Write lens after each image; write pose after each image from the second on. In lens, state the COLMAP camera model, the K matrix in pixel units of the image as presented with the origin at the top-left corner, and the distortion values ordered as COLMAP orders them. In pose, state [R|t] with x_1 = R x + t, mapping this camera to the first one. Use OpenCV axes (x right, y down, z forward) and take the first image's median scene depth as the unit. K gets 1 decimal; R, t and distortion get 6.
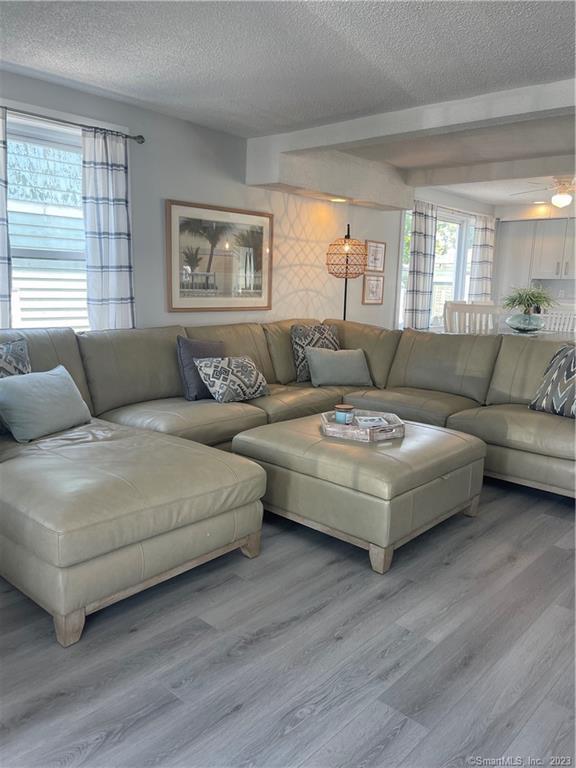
lens RADIAL K [[590.4, 0, 290.1], [0, 590.4, 386.1], [0, 0, 1]] dist [0.070293, -0.097764]
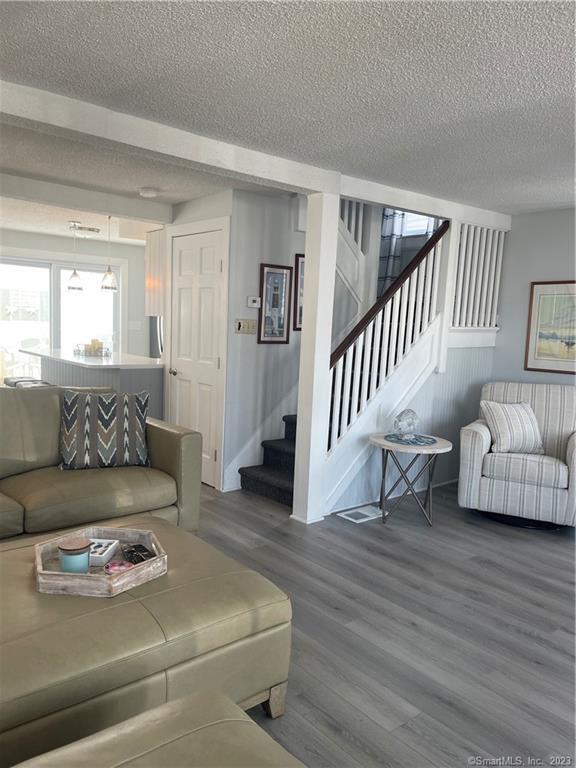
lens RADIAL K [[590.4, 0, 290.1], [0, 590.4, 386.1], [0, 0, 1]] dist [0.070293, -0.097764]
pose [[0.128245, -0.133239, 0.982751, -0.748716], [0.138367, 0.983646, 0.115304, -0.267473], [-0.982043, 0.121194, 0.144584, 1.099585]]
